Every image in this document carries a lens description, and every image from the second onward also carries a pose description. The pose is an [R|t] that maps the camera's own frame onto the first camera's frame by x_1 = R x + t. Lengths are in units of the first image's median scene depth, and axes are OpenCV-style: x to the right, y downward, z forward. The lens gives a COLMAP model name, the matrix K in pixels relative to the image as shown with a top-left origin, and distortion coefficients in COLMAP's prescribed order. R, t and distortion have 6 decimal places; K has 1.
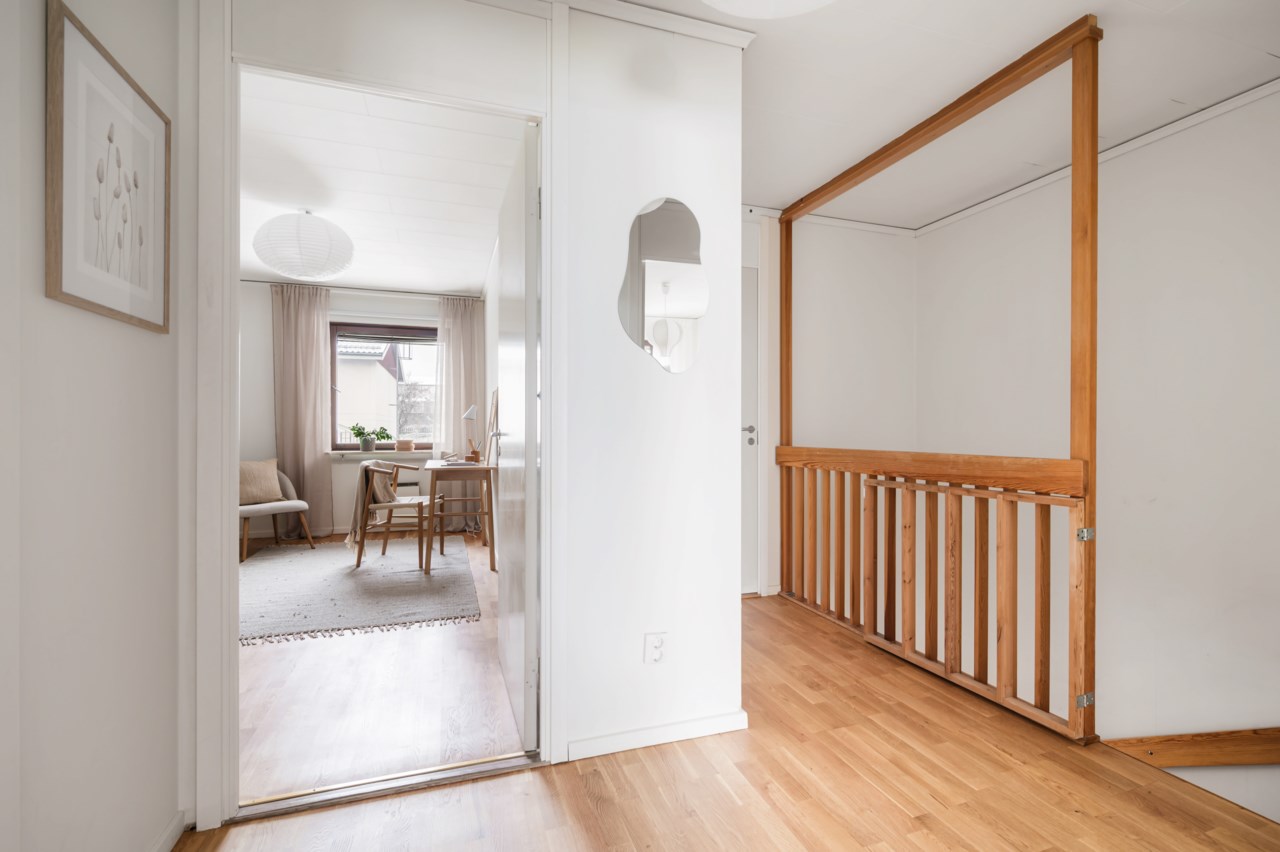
lens RADIAL K [[571.9, 0, 640.0], [0, 571.9, 426.0], [0, 0, 1]] dist [-0.003105, -0.000261]
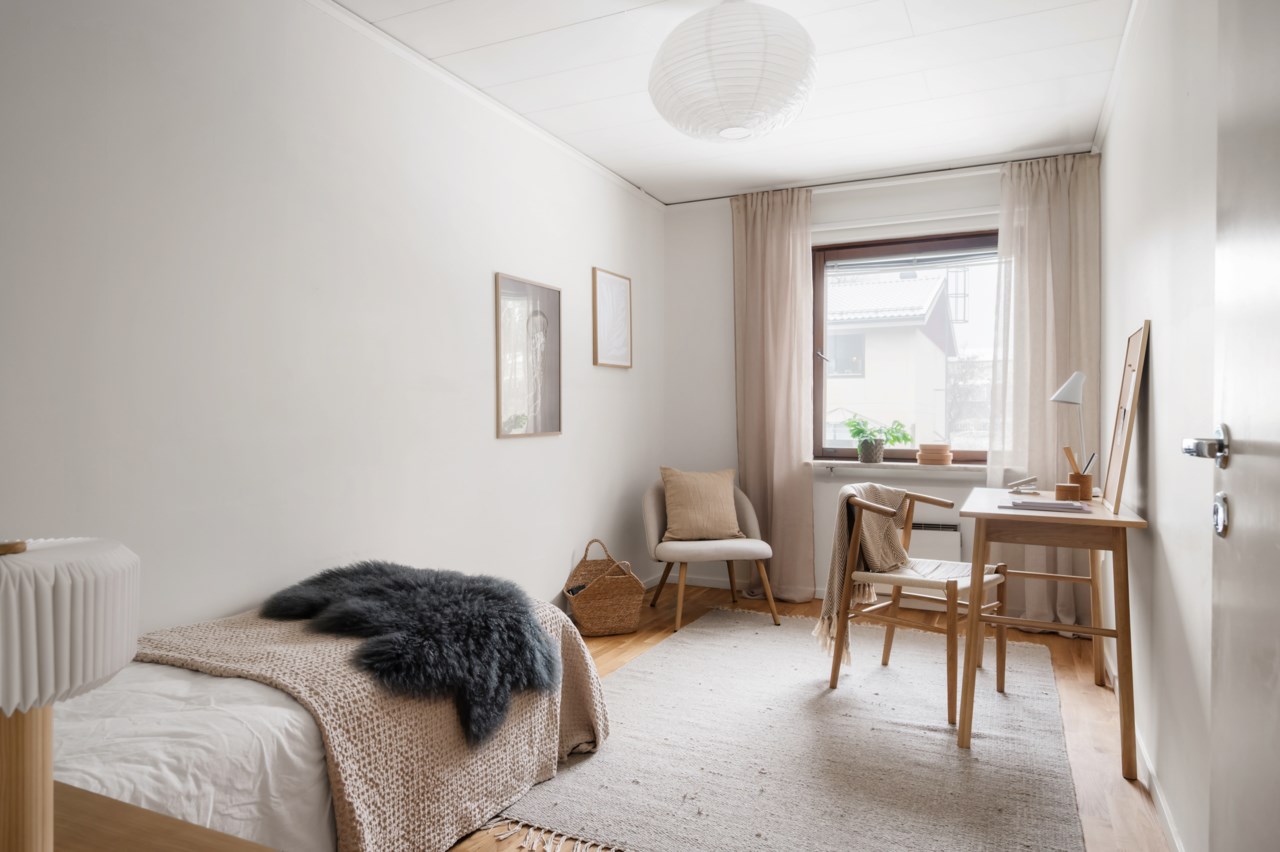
lens RADIAL K [[801.7, 0, 640.0], [0, 801.7, 426.0], [0, 0, 1]] dist [-0.001281, 0.000944]
pose [[0.717526, 0.008389, -0.696481, -0.095375], [-0.003578, 0.999959, 0.008358, 0.001965], [0.696522, -0.003504, 0.717526, 0.299909]]
